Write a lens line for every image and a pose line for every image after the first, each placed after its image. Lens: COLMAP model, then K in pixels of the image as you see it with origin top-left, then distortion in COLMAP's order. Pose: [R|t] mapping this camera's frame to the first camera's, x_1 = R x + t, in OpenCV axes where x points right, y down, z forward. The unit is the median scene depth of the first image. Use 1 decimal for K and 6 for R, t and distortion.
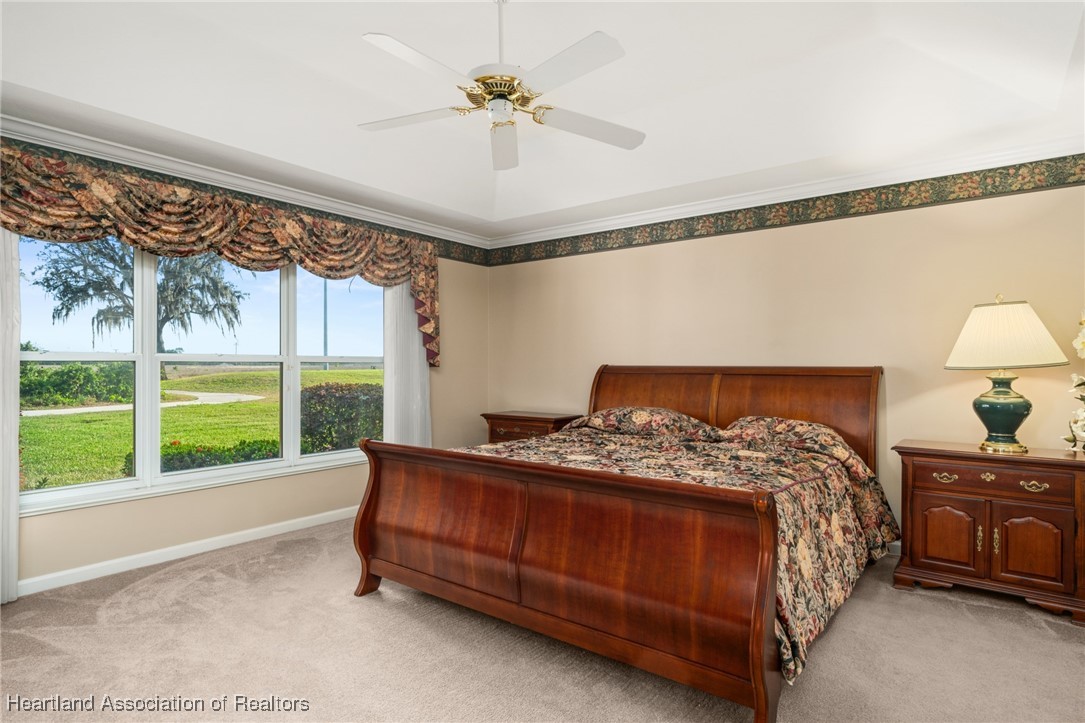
lens RADIAL K [[570.4, 0, 542.5], [0, 570.4, 361.5], [0, 0, 1]] dist [0.001309, 0.000307]
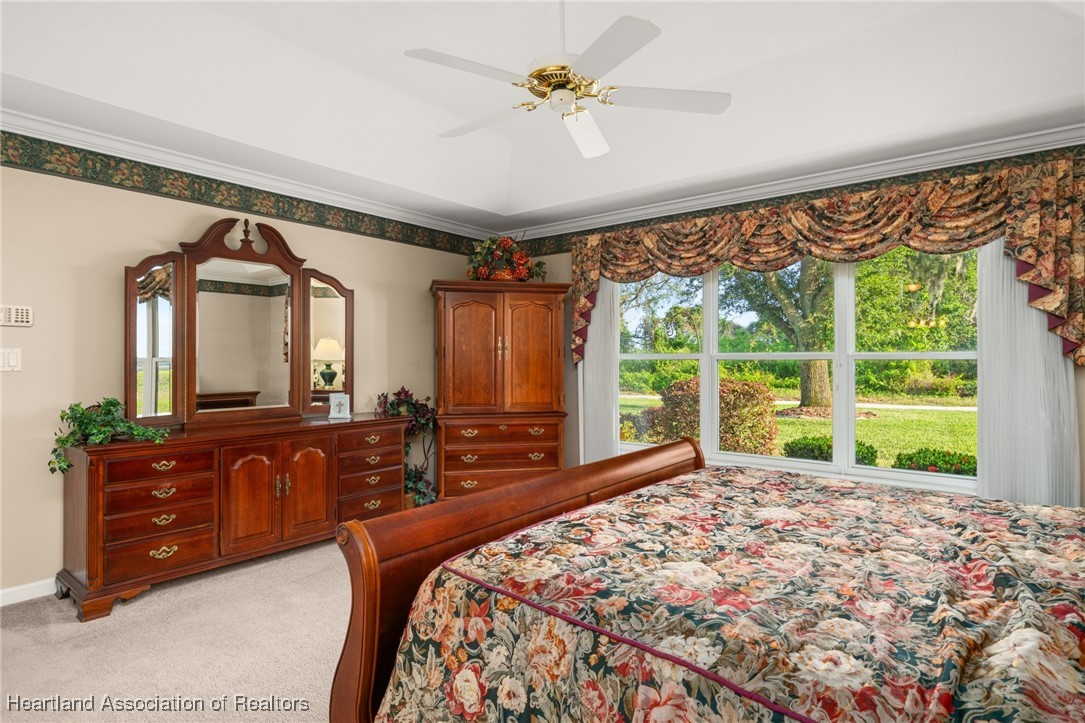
lens RADIAL K [[570.4, 0, 542.5], [0, 570.4, 361.5], [0, 0, 1]] dist [0.001309, 0.000307]
pose [[-0.012603, -0.001746, -0.999919, 0.484441], [0.004024, 0.999990, -0.001797, 0.003584], [0.999912, -0.004046, -0.012596, 0.542295]]
